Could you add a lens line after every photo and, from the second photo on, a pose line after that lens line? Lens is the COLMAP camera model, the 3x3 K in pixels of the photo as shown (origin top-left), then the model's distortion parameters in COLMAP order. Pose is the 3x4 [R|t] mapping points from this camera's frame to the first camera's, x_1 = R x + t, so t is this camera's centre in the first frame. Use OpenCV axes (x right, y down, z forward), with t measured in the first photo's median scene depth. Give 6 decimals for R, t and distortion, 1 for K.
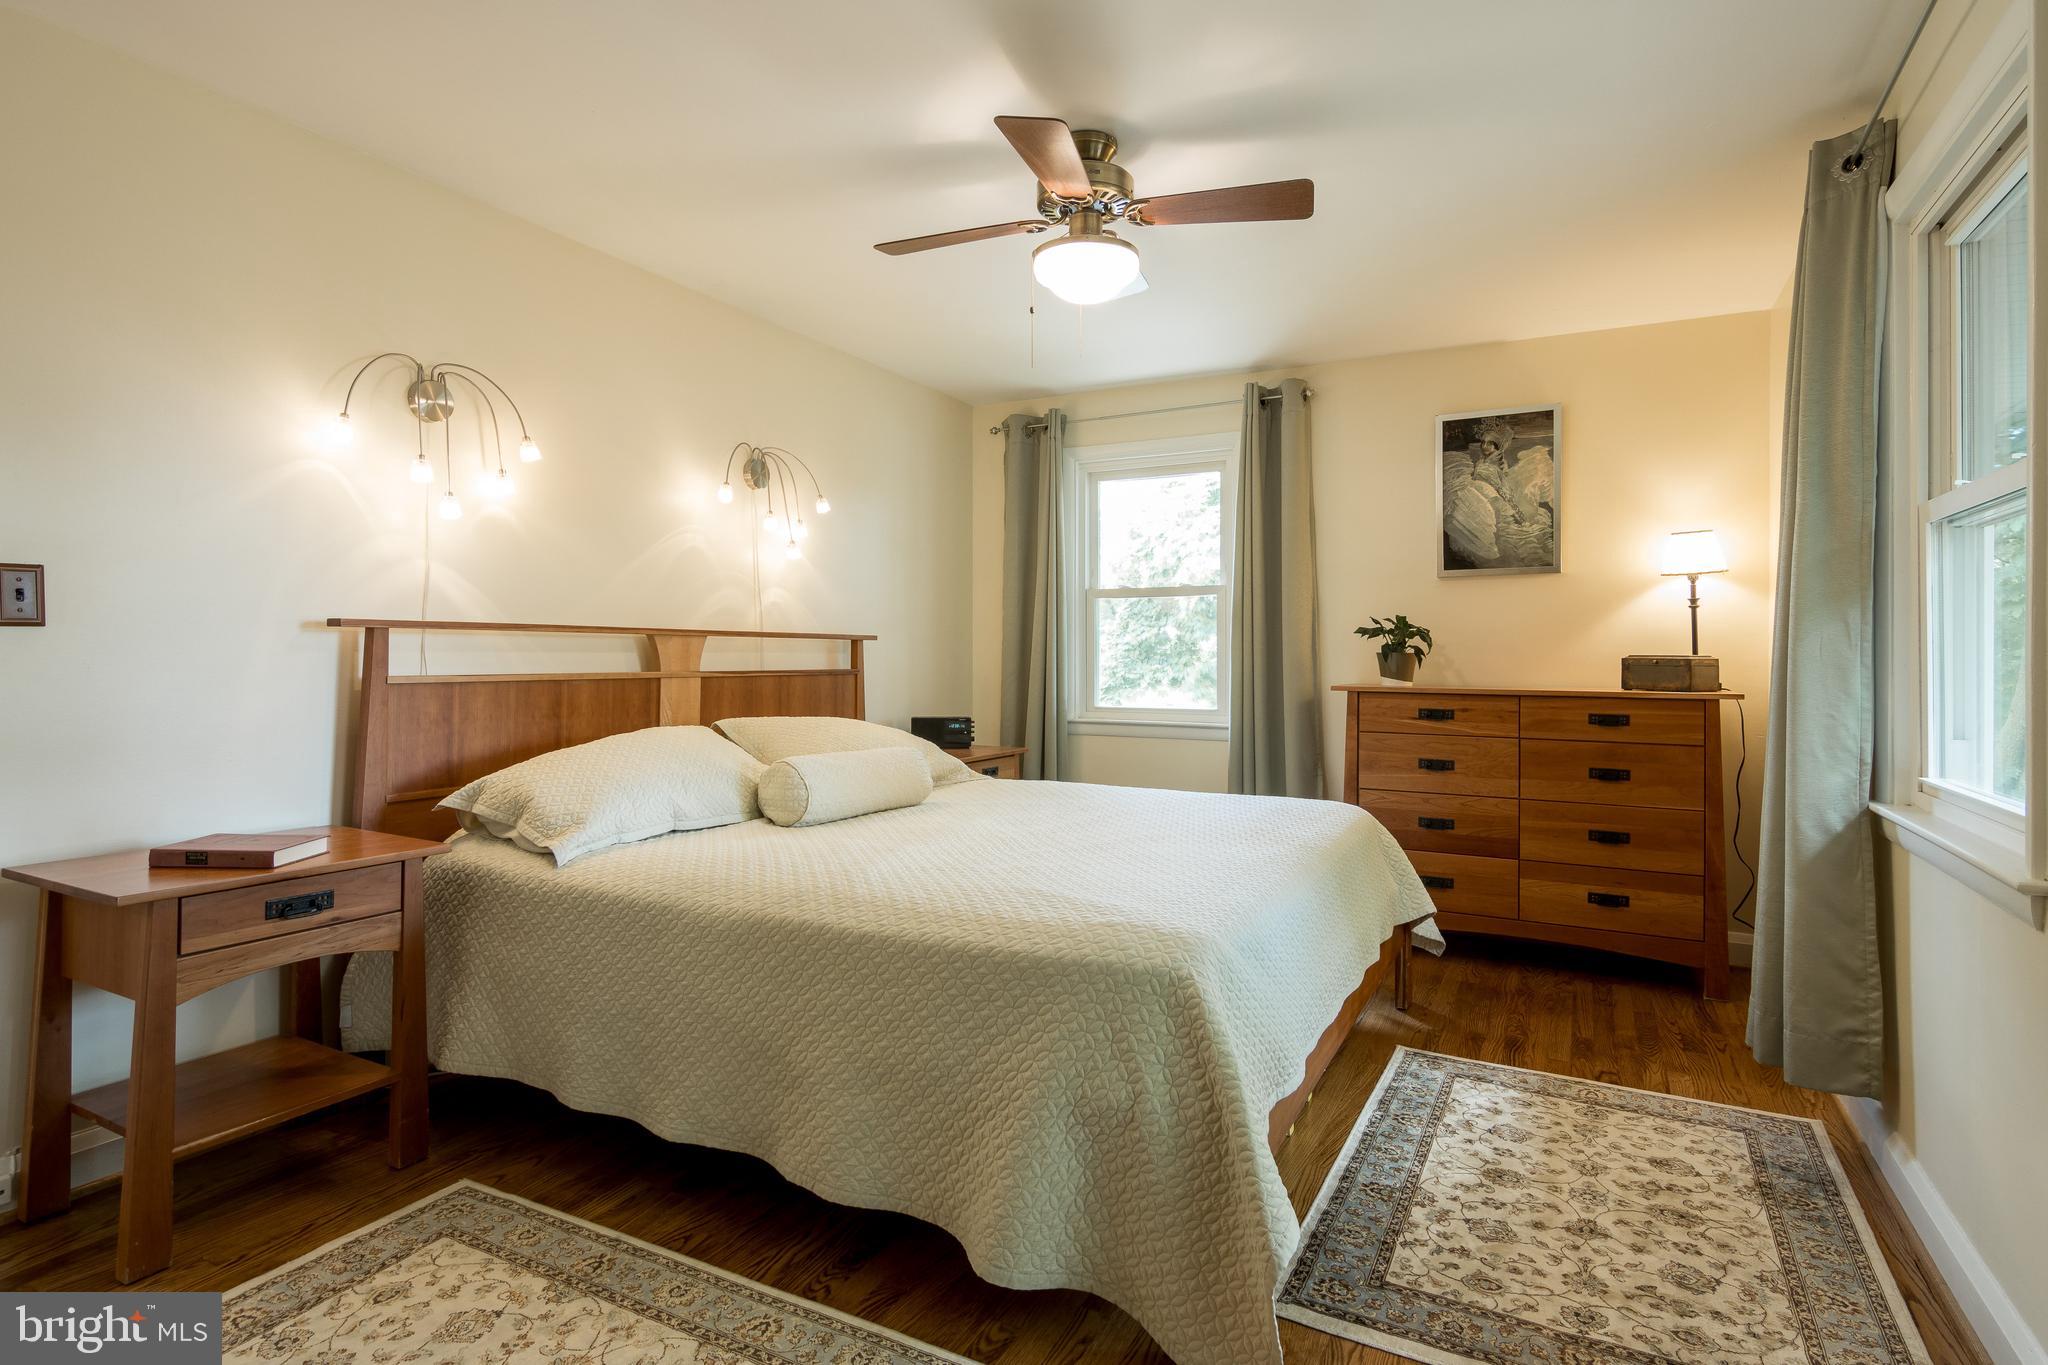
lens RADIAL K [[1036.6, 0, 1034.2], [0, 1036.6, 660.9], [0, 0, 1]] dist [0.027171, -0.017585]
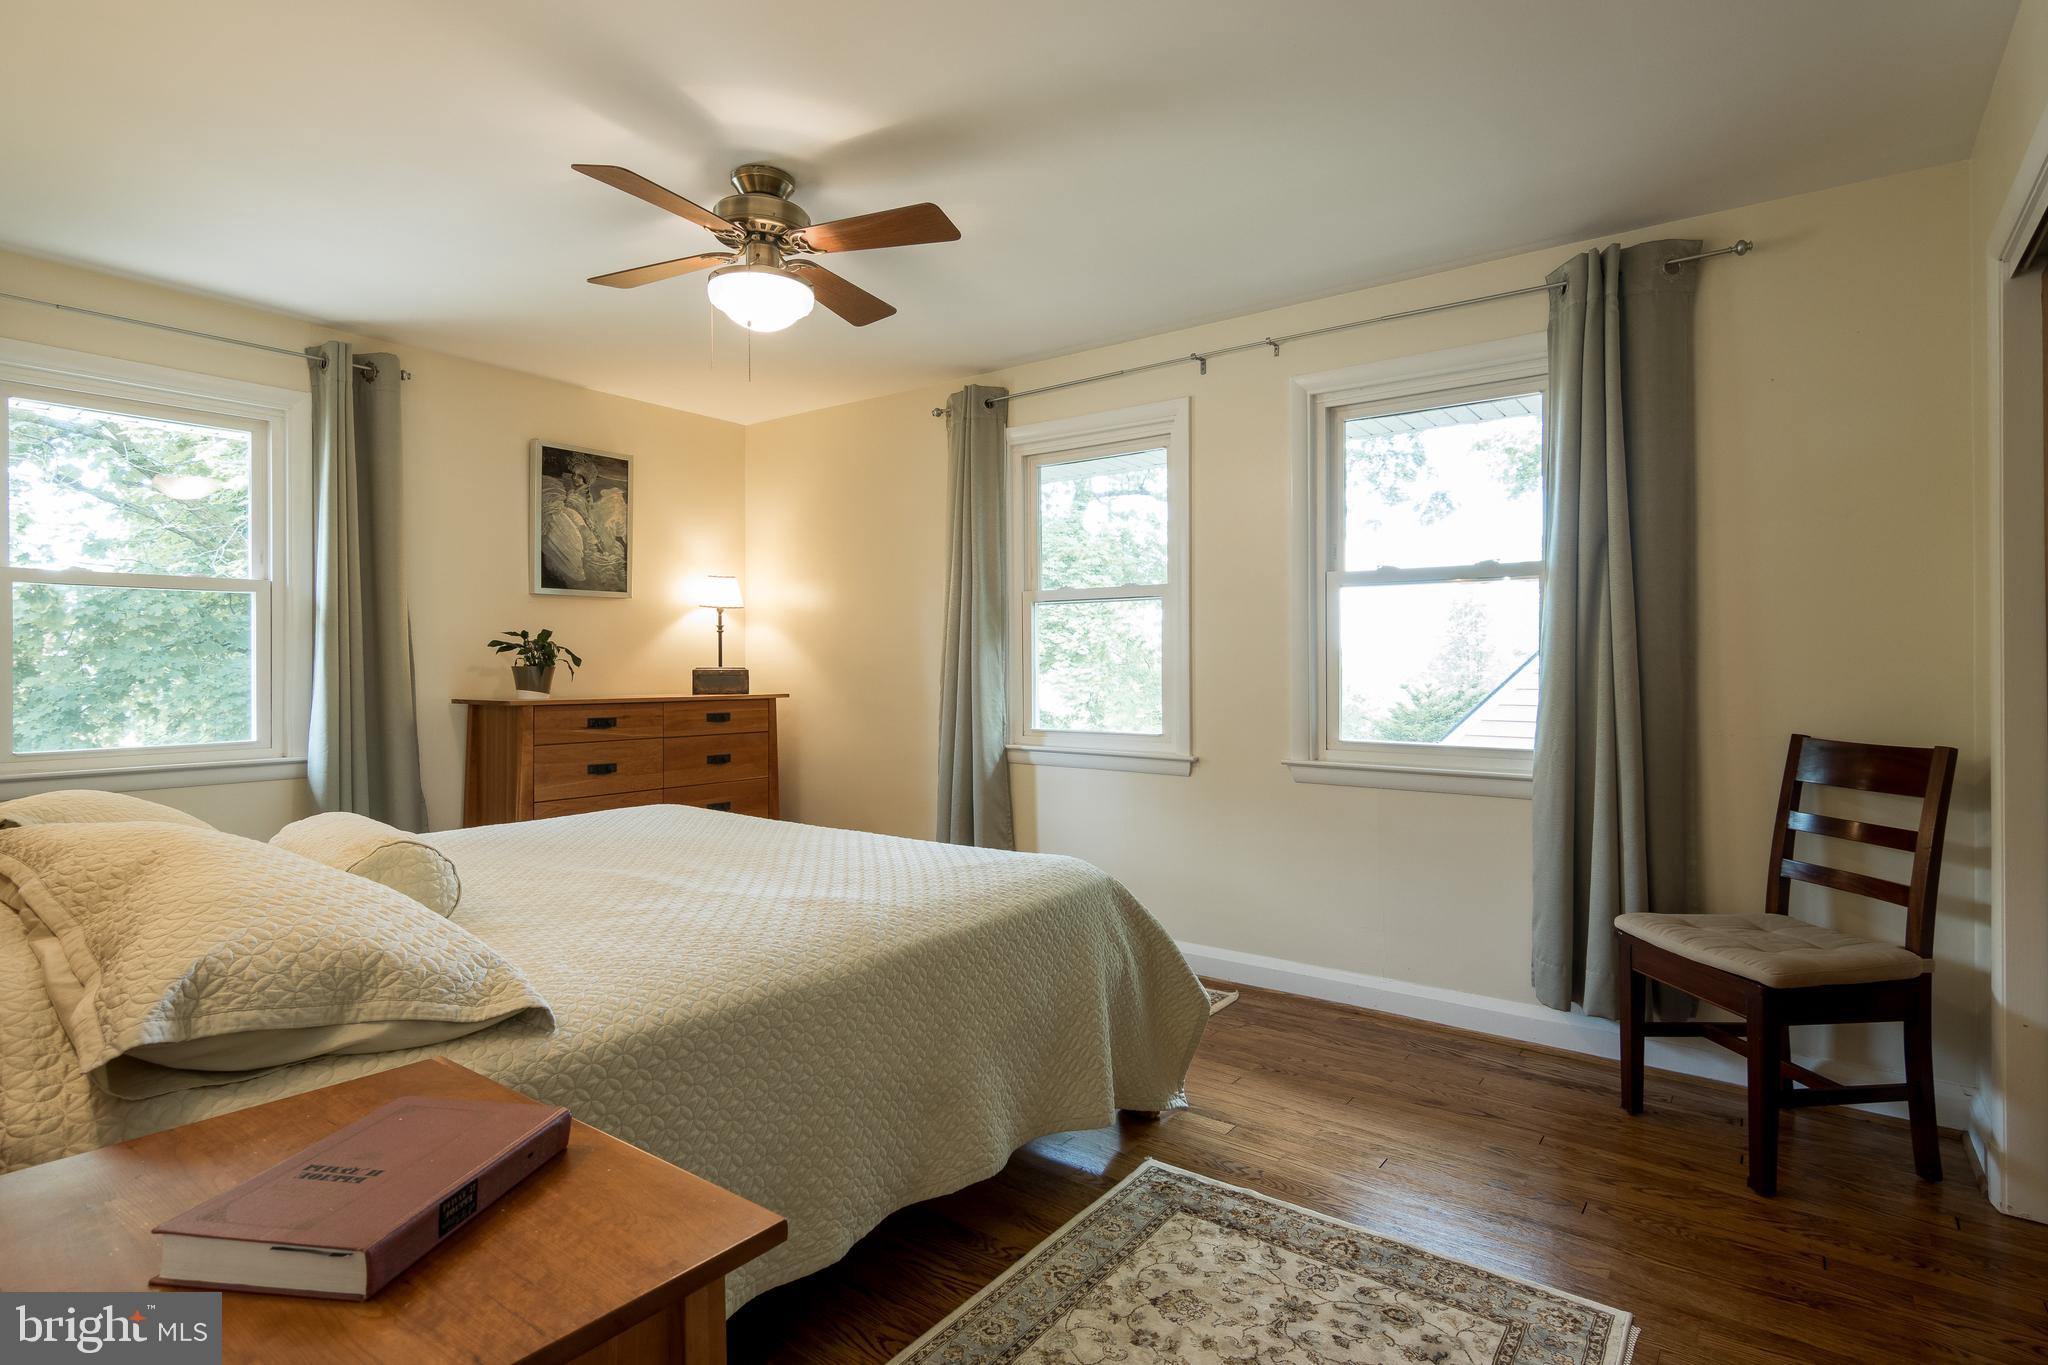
lens RADIAL K [[1042.2, 0, 1030.3], [0, 1042.2, 644.8], [0, 0, 1]] dist [0.028769, -0.016788]
pose [[0.150643, 0.016524, 0.988450, -0.598476], [0.008773, 0.999799, -0.018050, -0.006264], [-0.988549, 0.011391, 0.150467, 0.371014]]
